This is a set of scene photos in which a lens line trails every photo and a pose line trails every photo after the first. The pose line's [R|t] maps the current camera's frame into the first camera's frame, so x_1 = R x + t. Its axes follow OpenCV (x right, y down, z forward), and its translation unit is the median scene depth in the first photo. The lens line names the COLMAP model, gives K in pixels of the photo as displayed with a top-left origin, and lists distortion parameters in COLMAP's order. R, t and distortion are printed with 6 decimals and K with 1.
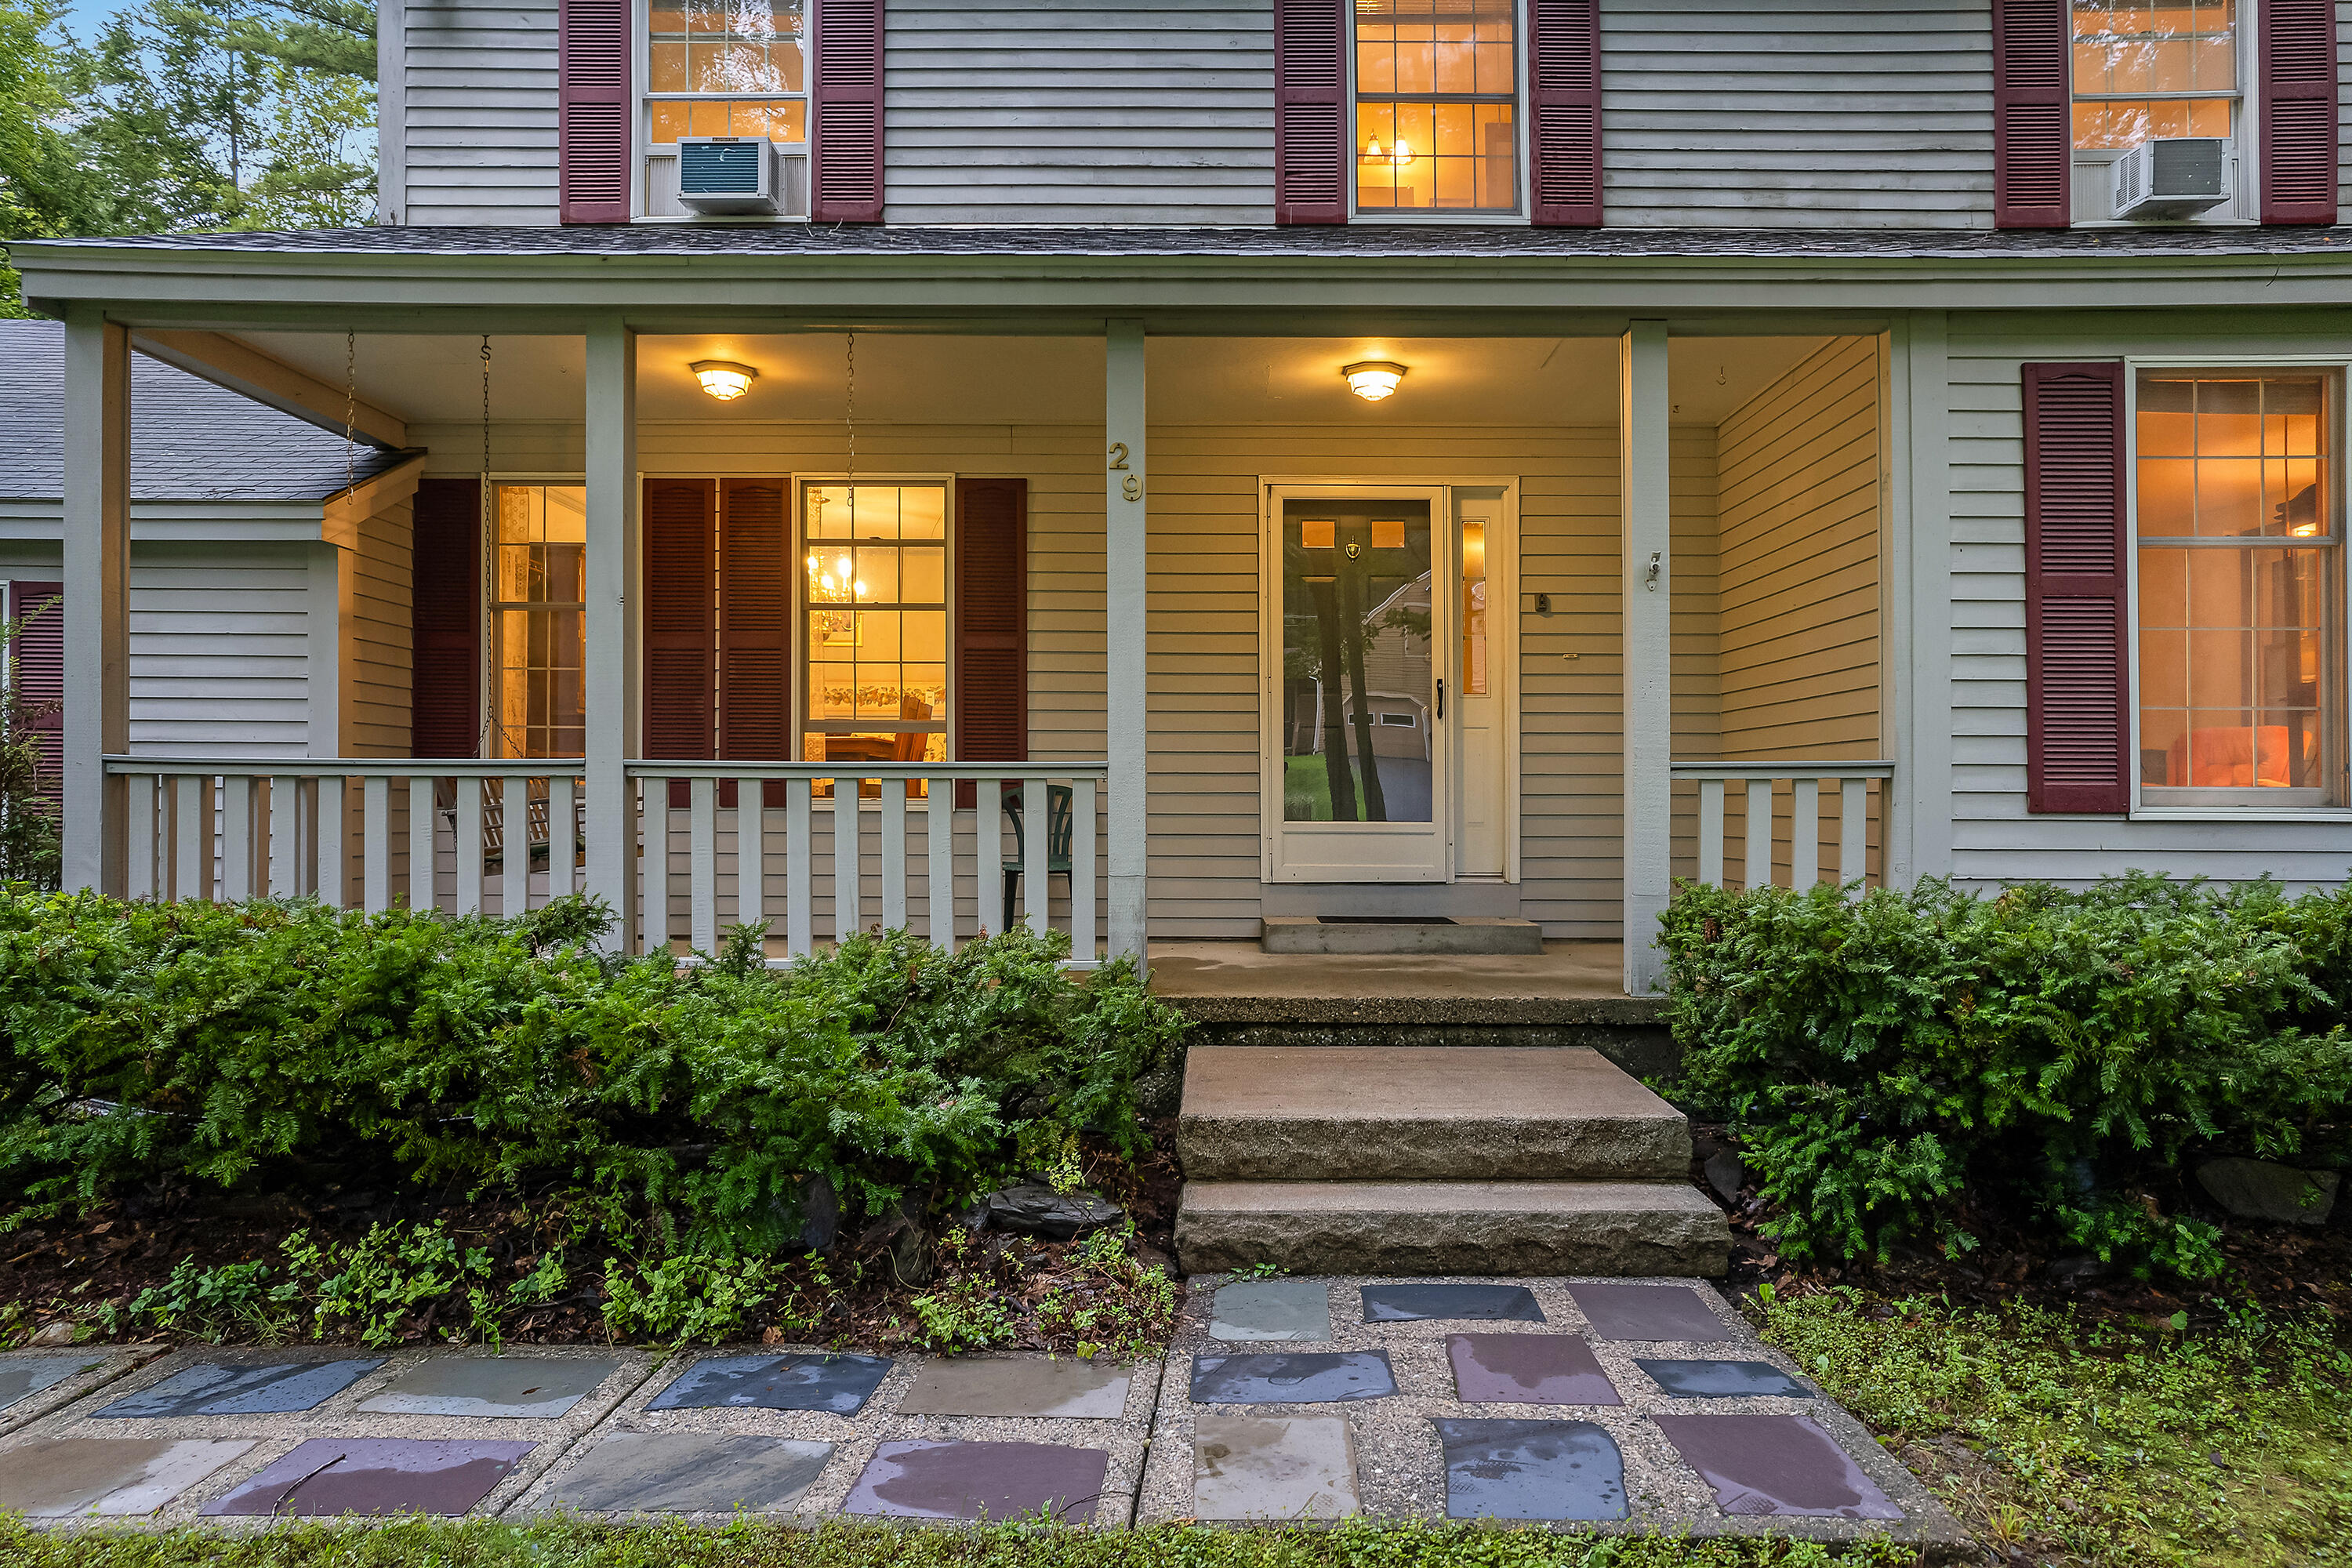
lens RADIAL K [[1502.7, 0, 1188.5], [0, 1502.7, 755.0], [0, 0, 1]] dist [-0.064356, 0.100003]
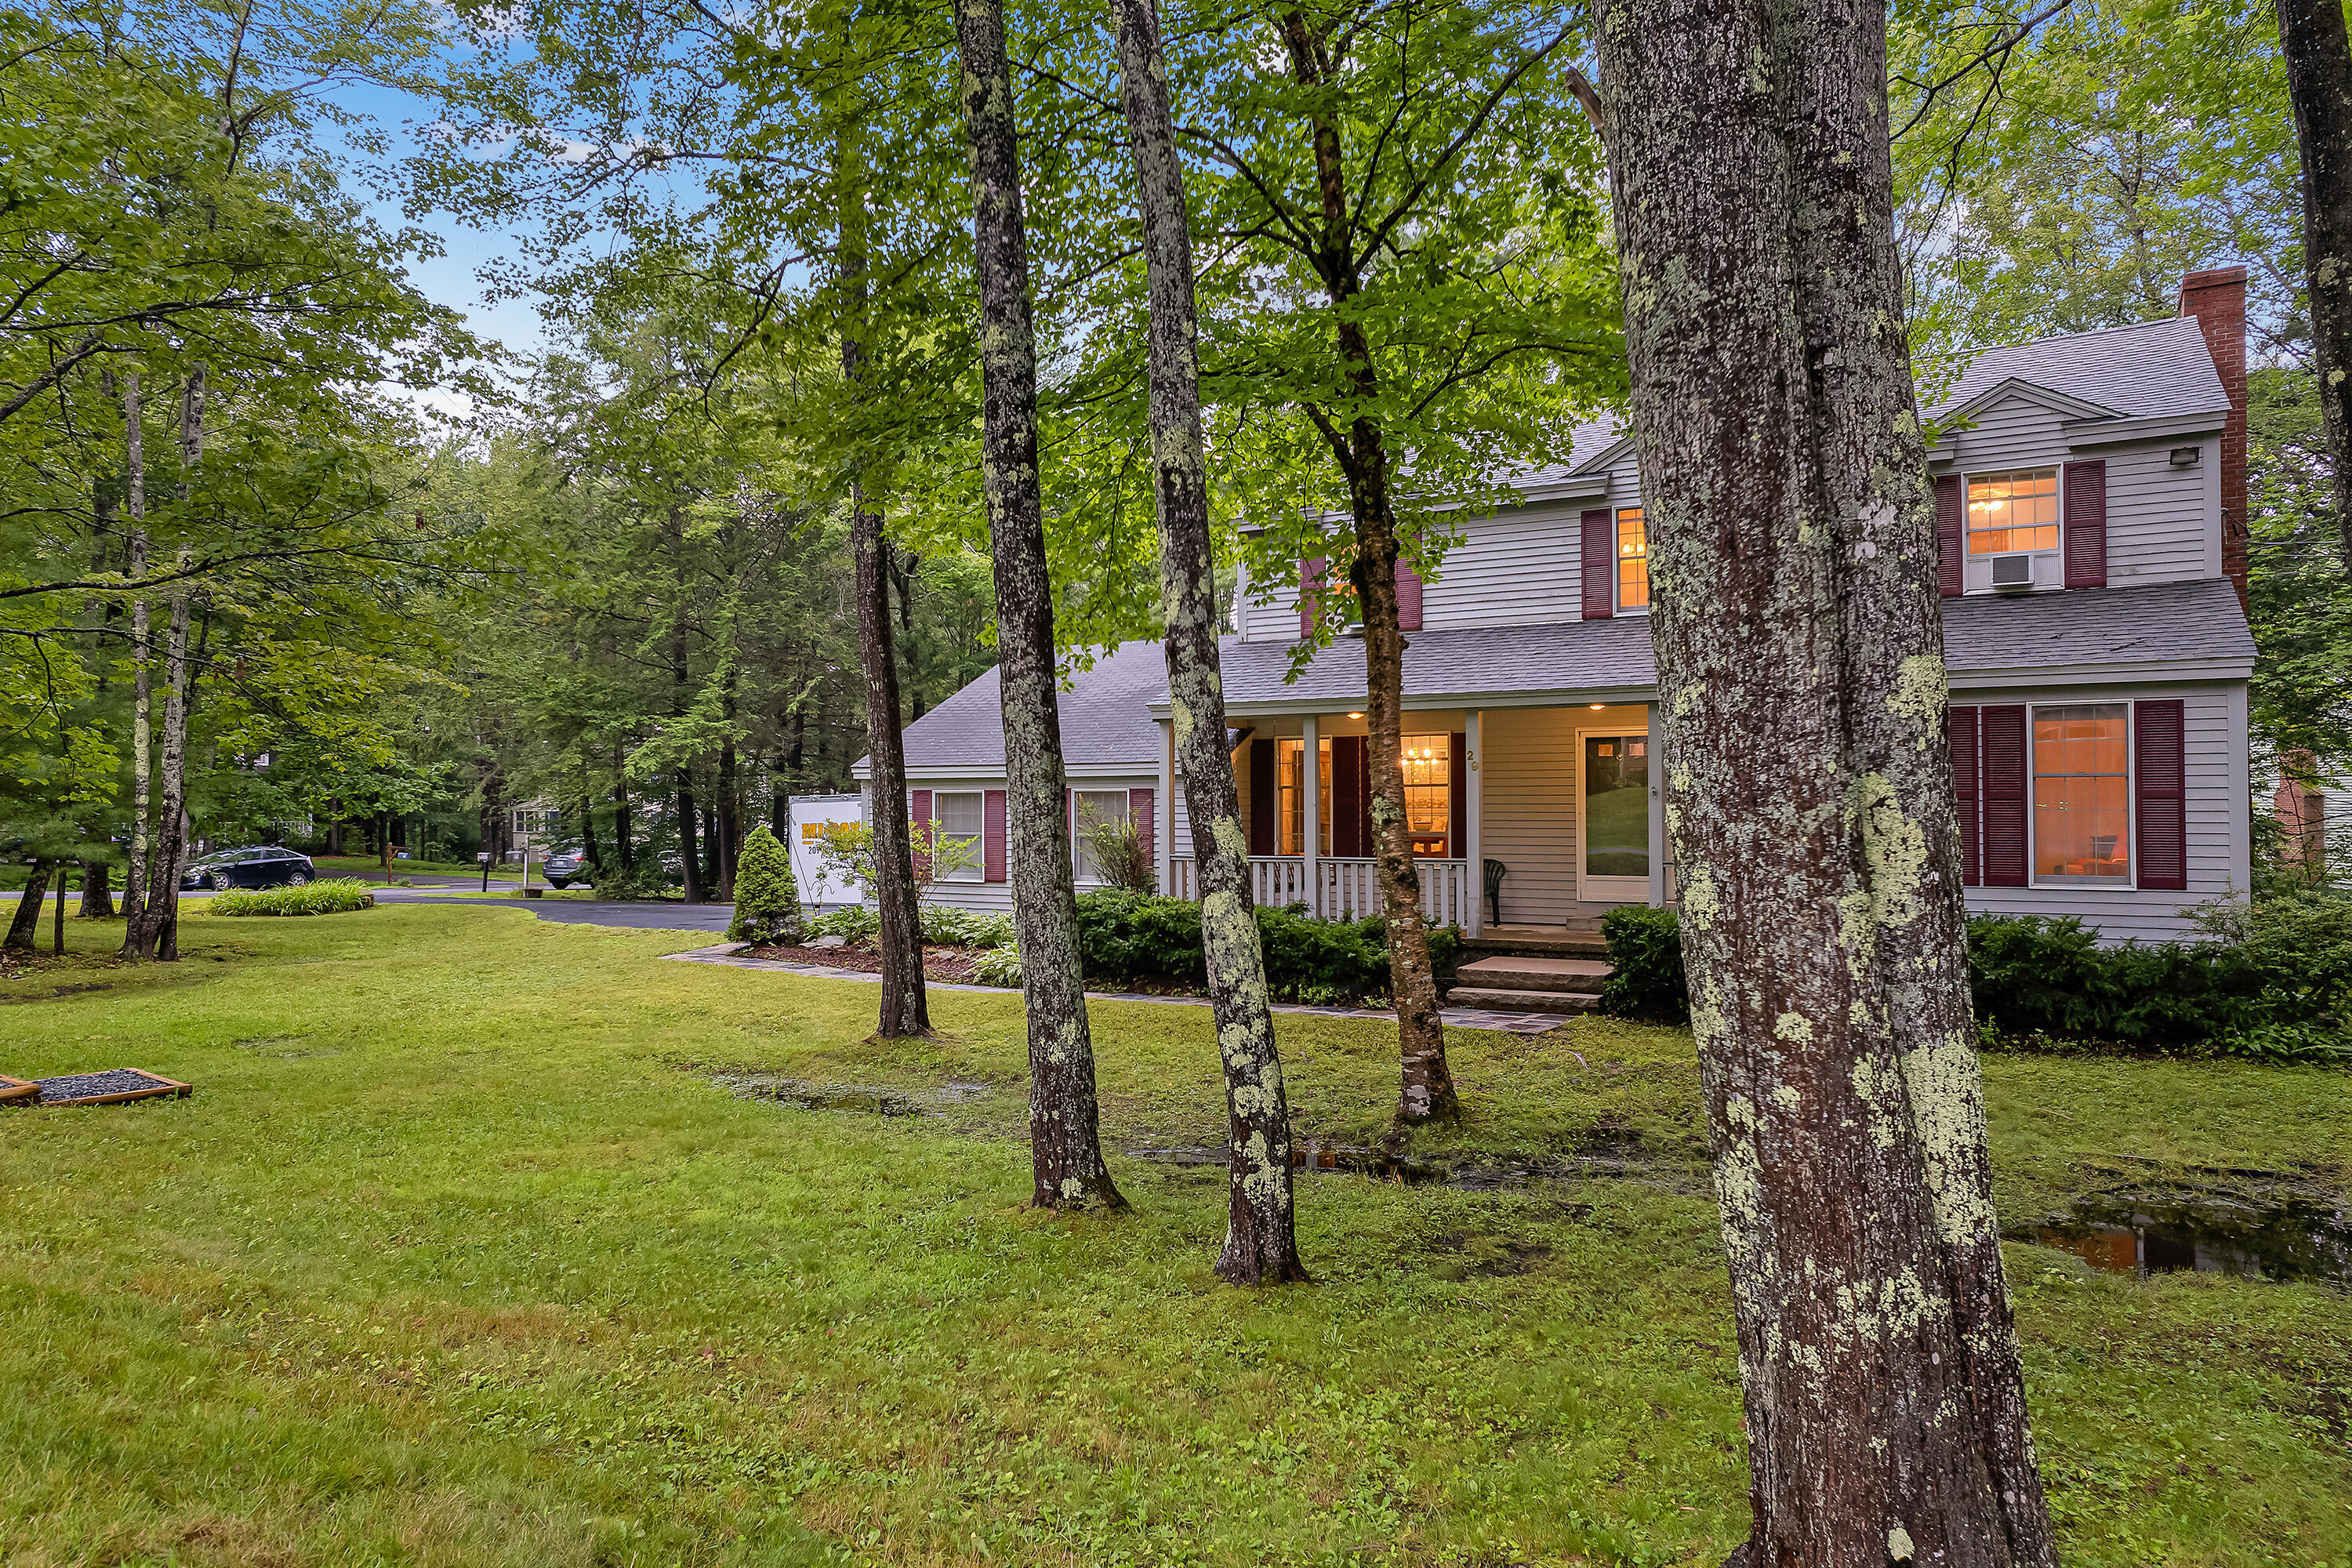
lens RADIAL K [[1467.8, 0, 1214.1], [0, 1467.8, 777.6], [0, 0, 1]] dist [0.006420, 0.004138]
pose [[0.879305, -0.016087, -0.475988, 0.883197], [0.017366, 0.999848, -0.001710, -0.158057], [0.475943, -0.006762, 0.879450, -1.765659]]
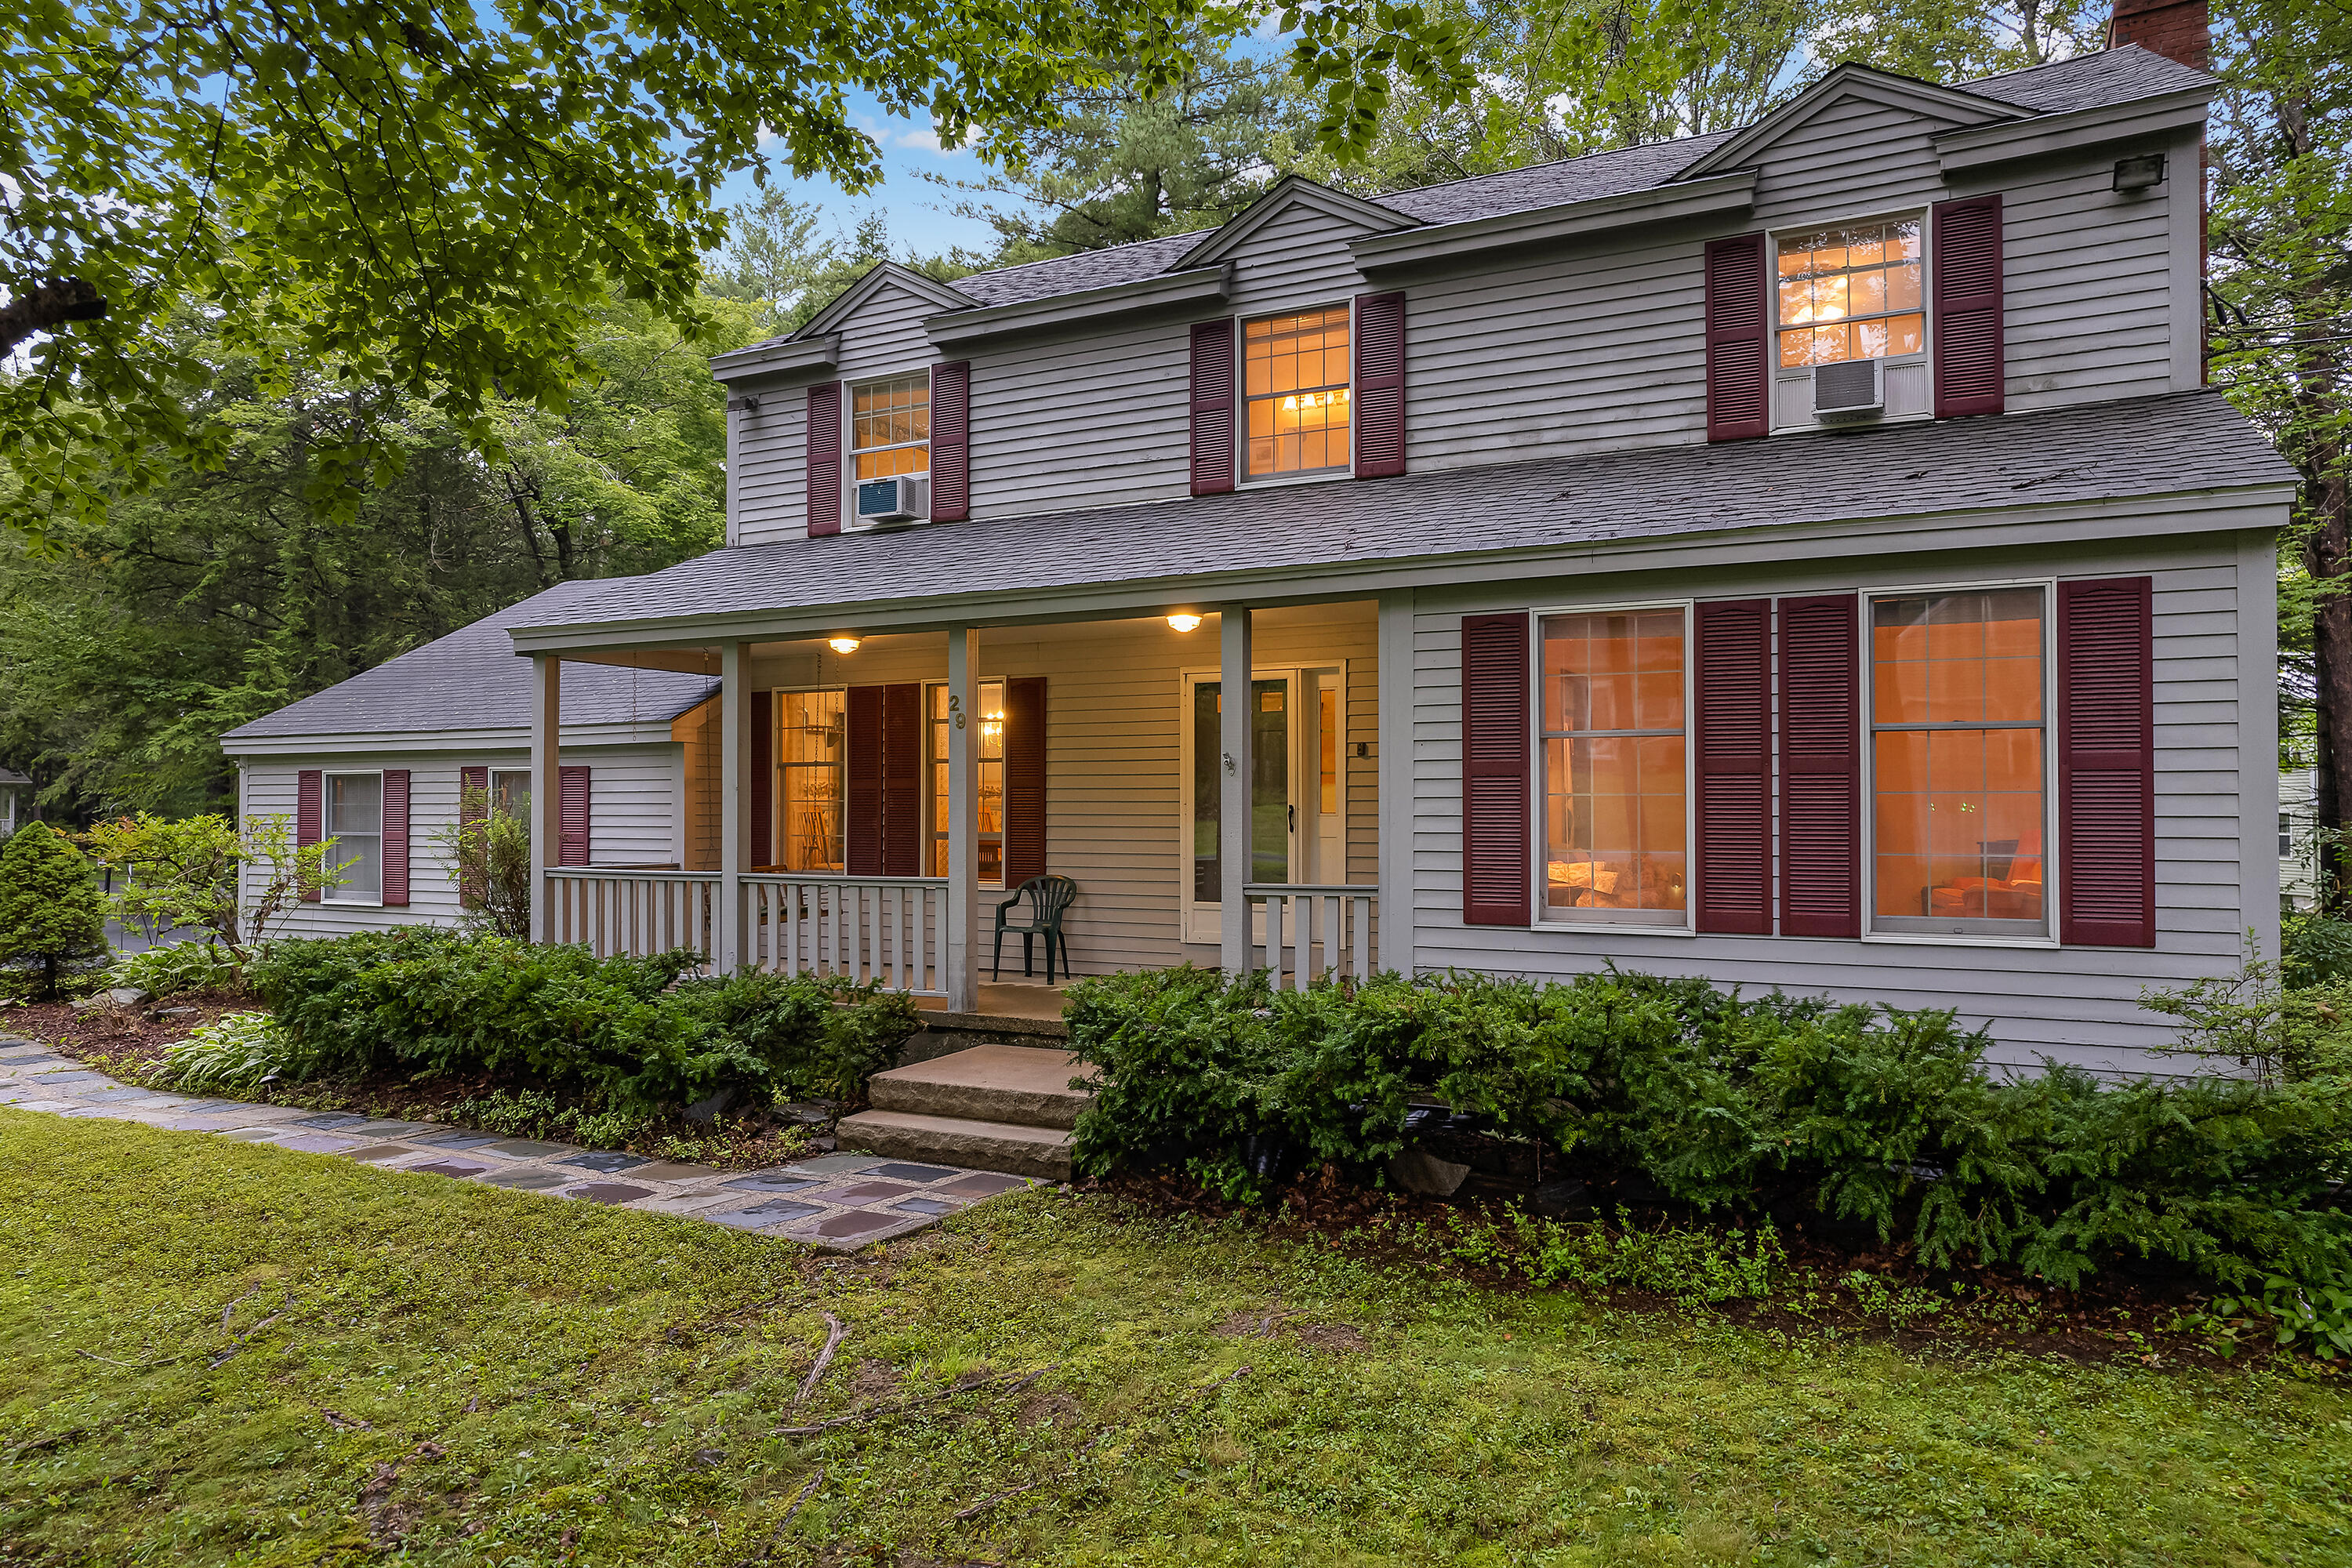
lens RADIAL K [[1464.7, 0, 1176.0], [0, 1464.7, 784.0], [0, 0, 1]] dist [-0.005767, -0.002626]
pose [[0.895003, -0.012279, -0.445891, 0.942066], [0.013981, 0.999902, 0.000526, -0.102591], [0.445841, -0.006705, 0.895087, -0.406608]]
